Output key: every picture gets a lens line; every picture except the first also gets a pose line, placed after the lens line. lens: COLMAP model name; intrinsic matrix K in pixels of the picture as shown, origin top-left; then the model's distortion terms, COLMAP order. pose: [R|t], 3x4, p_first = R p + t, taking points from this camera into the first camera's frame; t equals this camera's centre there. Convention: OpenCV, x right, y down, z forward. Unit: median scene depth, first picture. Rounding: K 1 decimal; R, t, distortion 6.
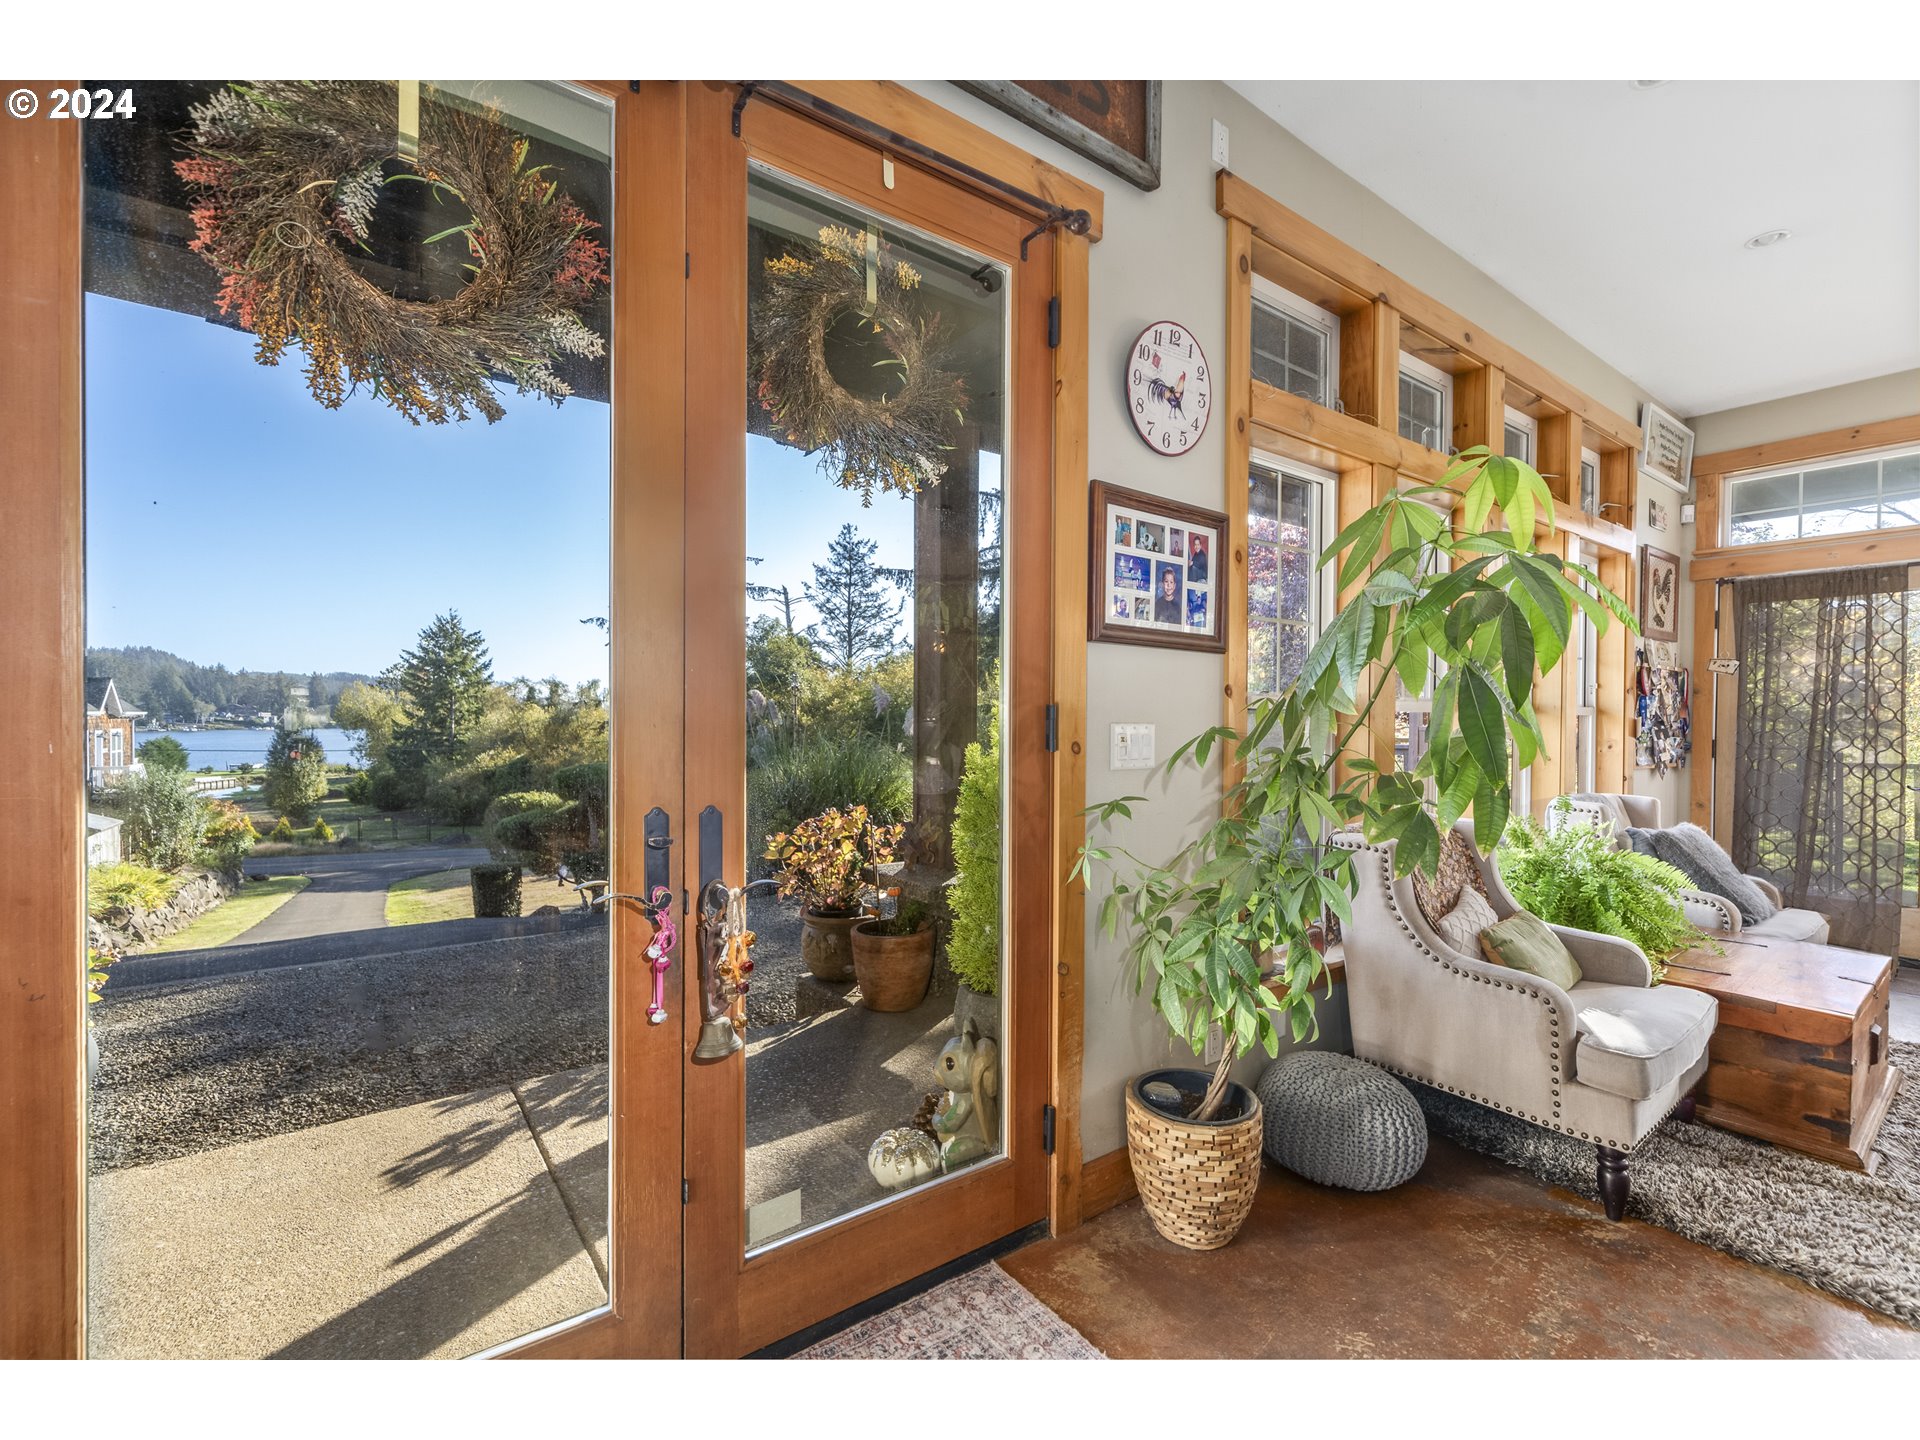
lens RADIAL K [[863.3, 0, 960.0], [0, 863.3, 720.0], [0, 0, 1]] dist [-0.000858, -0.000103]
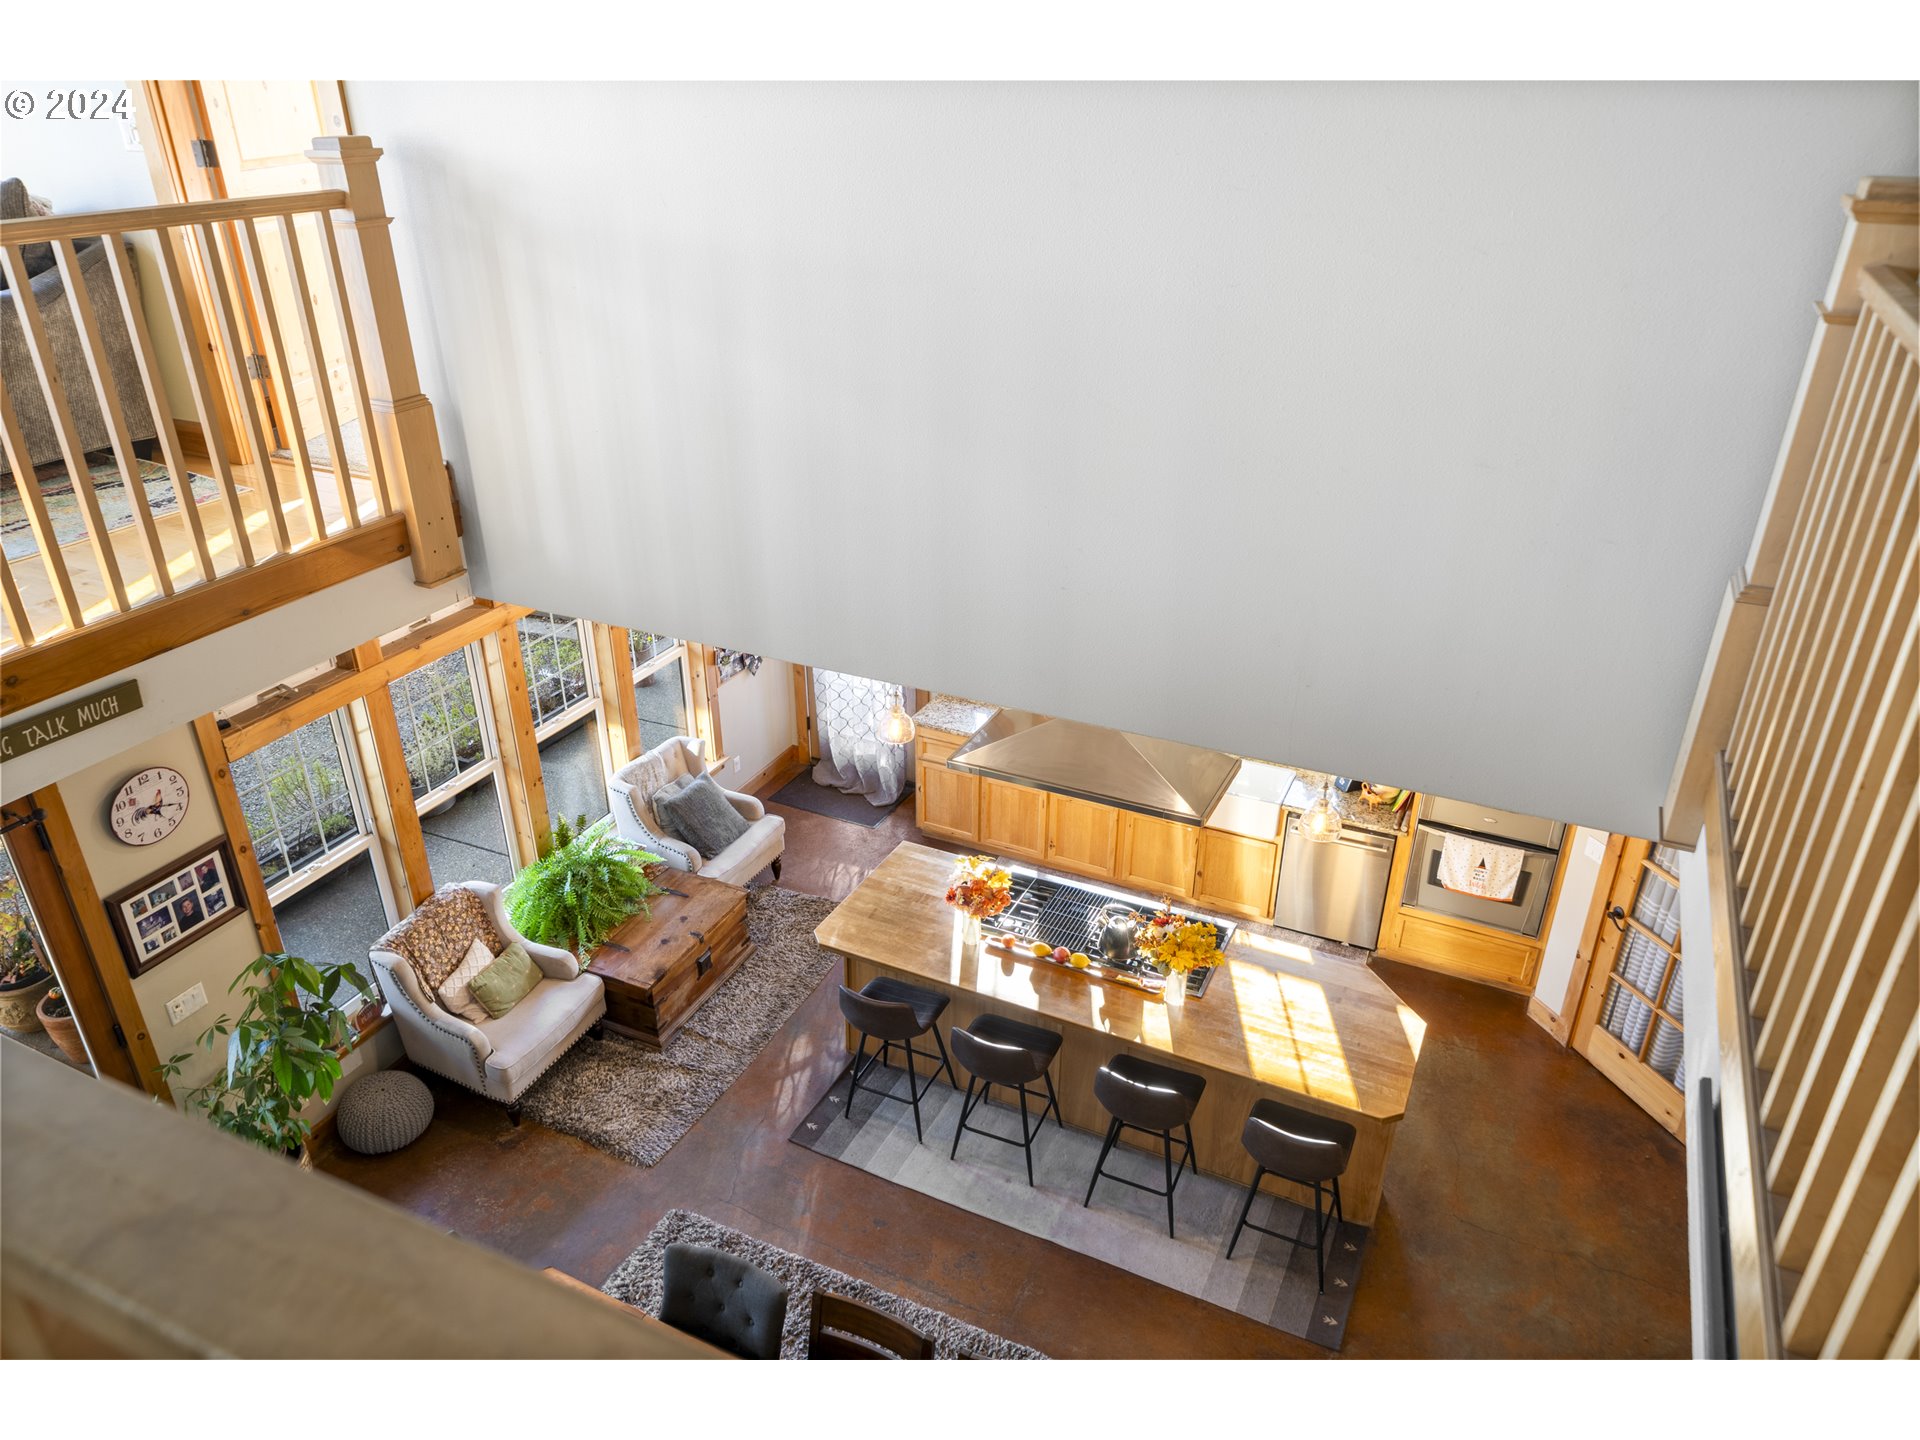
lens RADIAL K [[1298.9, 0, 960.0], [0, 1298.9, 720.0], [0, 0, 1]] dist [0.002339, 0.002486]
pose [[0.883245, -0.223501, 0.412220, 0.545353], [0.018179, 0.894760, 0.446177, -1.397468], [-0.468559, -0.386590, 0.794356, -1.335145]]
